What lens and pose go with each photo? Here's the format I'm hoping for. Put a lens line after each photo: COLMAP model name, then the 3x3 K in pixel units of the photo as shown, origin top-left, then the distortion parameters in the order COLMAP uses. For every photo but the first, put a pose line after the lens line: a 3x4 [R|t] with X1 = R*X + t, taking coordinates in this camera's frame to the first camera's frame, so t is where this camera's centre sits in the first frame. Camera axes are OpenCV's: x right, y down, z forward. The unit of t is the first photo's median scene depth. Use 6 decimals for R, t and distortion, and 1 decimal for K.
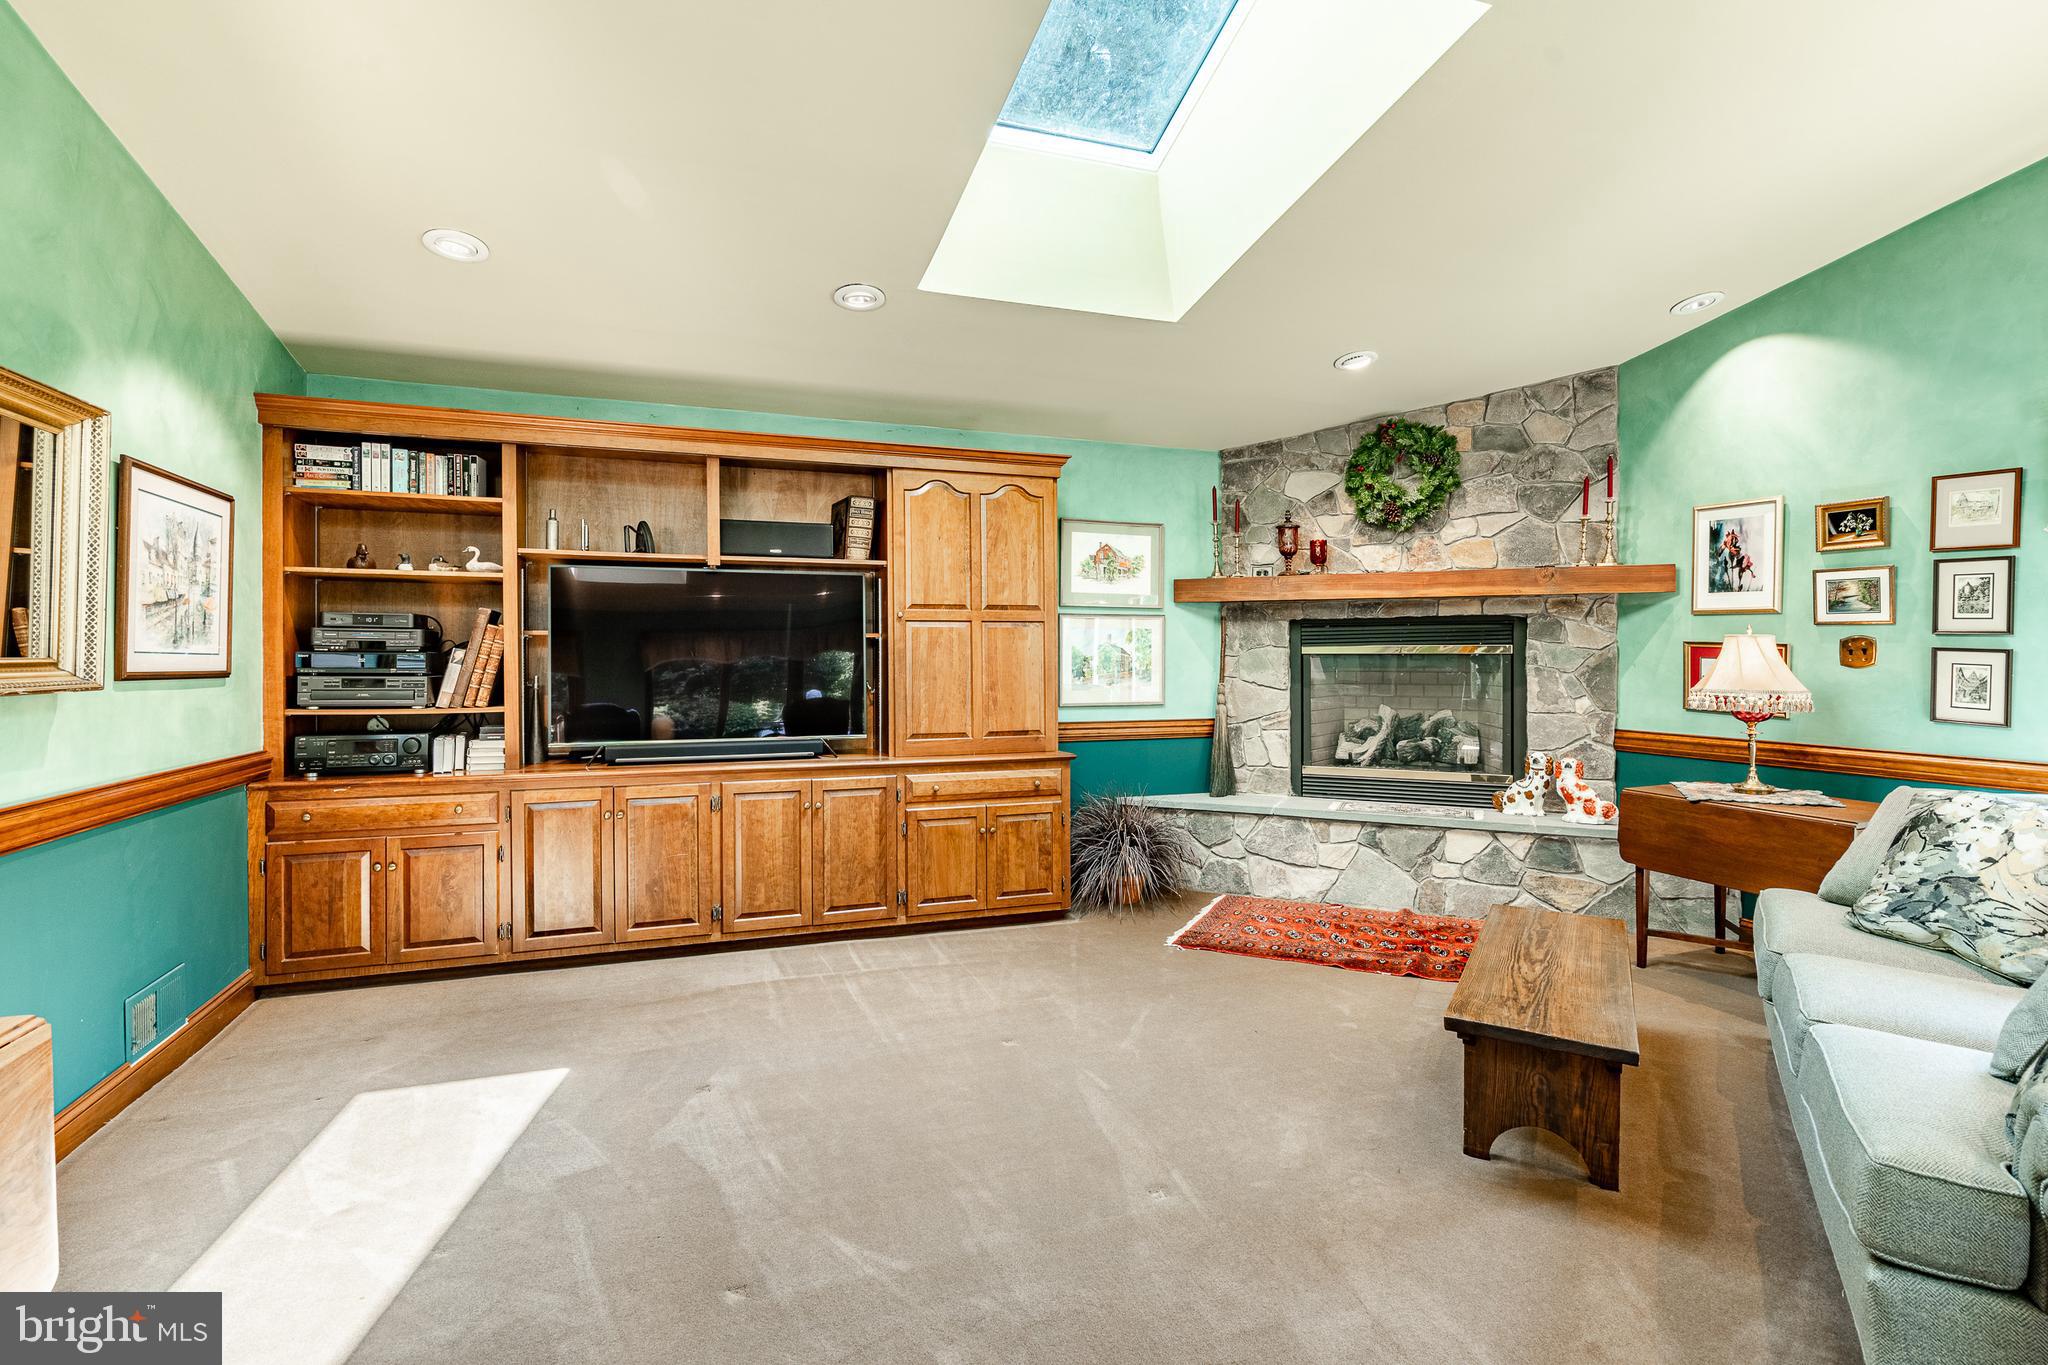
lens RADIAL K [[975.6, 0, 1020.7], [0, 975.6, 650.4], [0, 0, 1]] dist [0.000585, 0.000753]
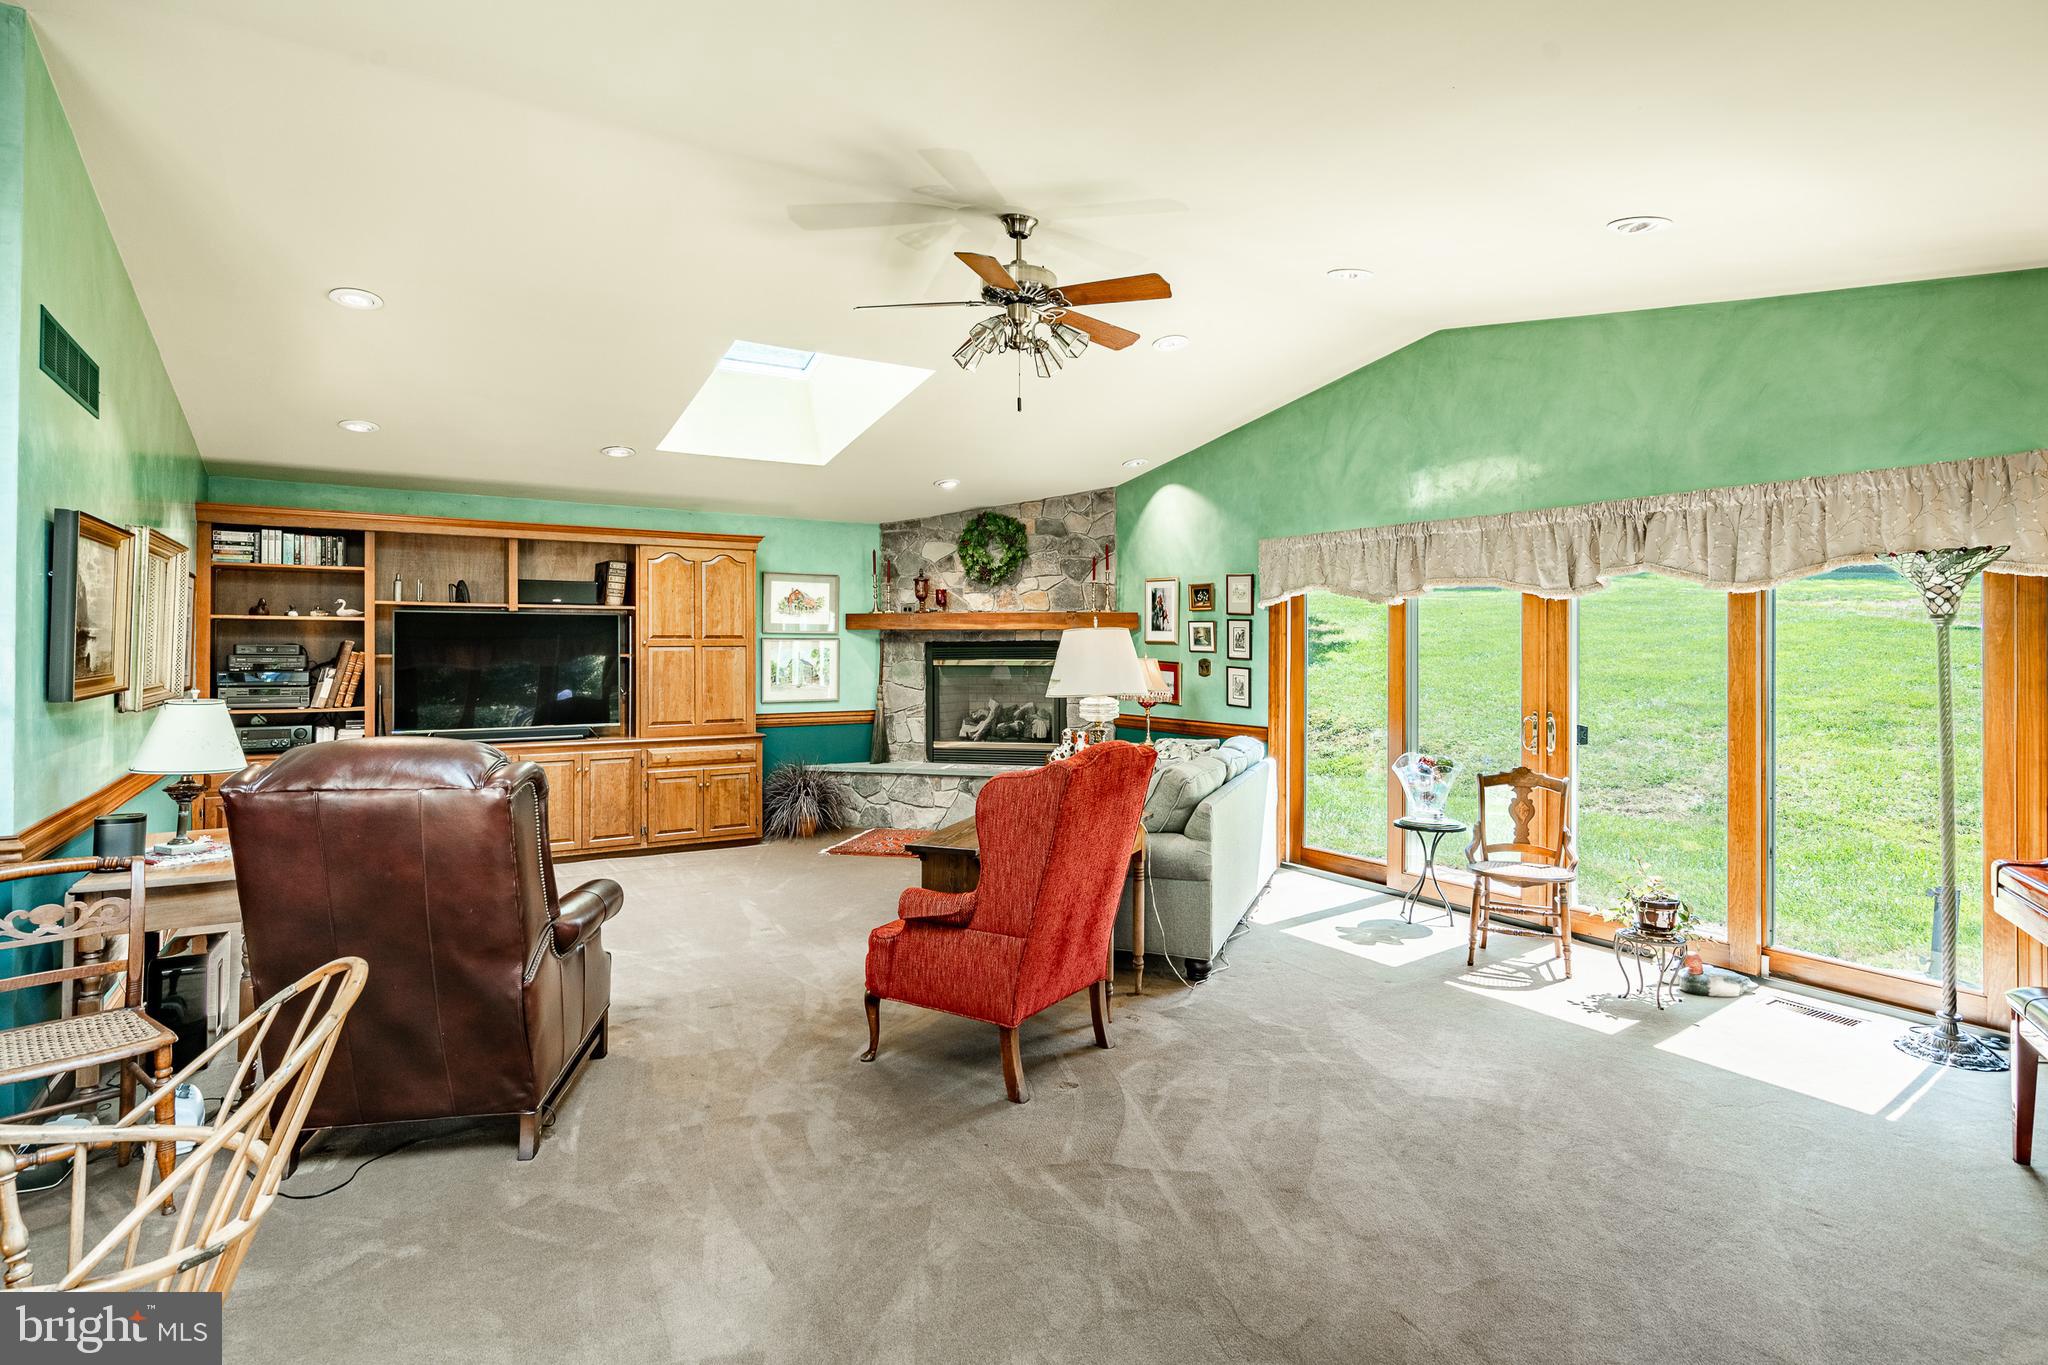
lens RADIAL K [[1055.2, 0, 1019.8], [0, 1055.2, 628.8], [0, 0, 1]] dist [0.001325, 0.000469]
pose [[0.977961, 0.004122, 0.208747, 0.097757], [-0.001705, 0.999929, -0.011754, -0.038093], [-0.208781, 0.011139, 0.977899, -0.677777]]
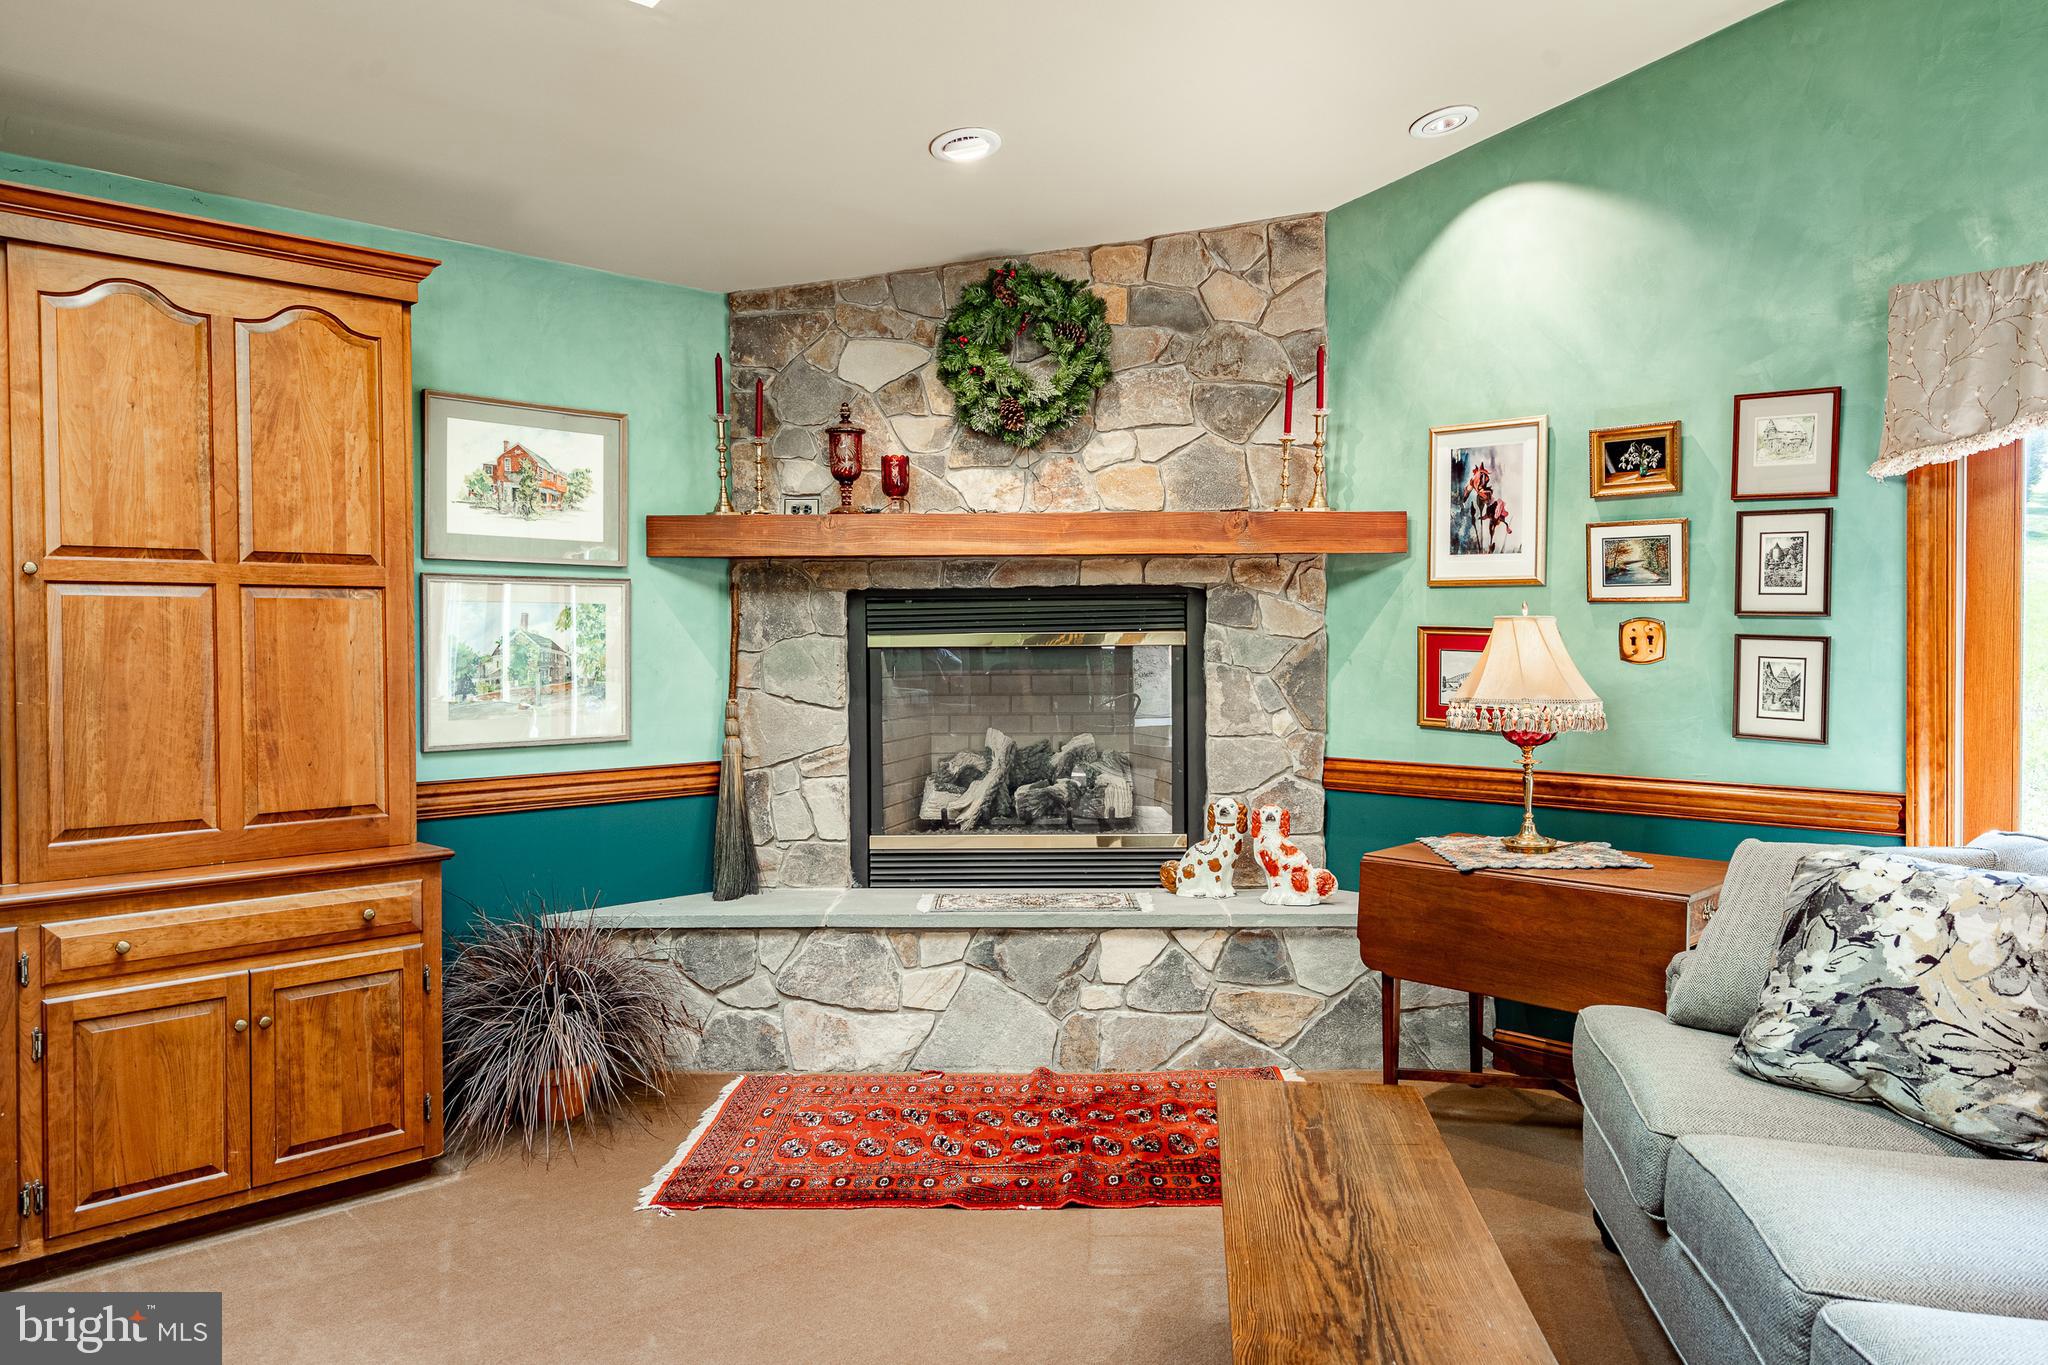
lens RADIAL K [[1420.6, 0, 1026.4], [0, 1420.6, 644.9], [0, 0, 1]] dist [0.004775, 0.002589]
pose [[0.912436, -0.006158, 0.409173, 0.026399], [0.004514, 0.999977, 0.004985, -0.002189], [-0.409195, -0.002701, 0.912443, 0.201029]]
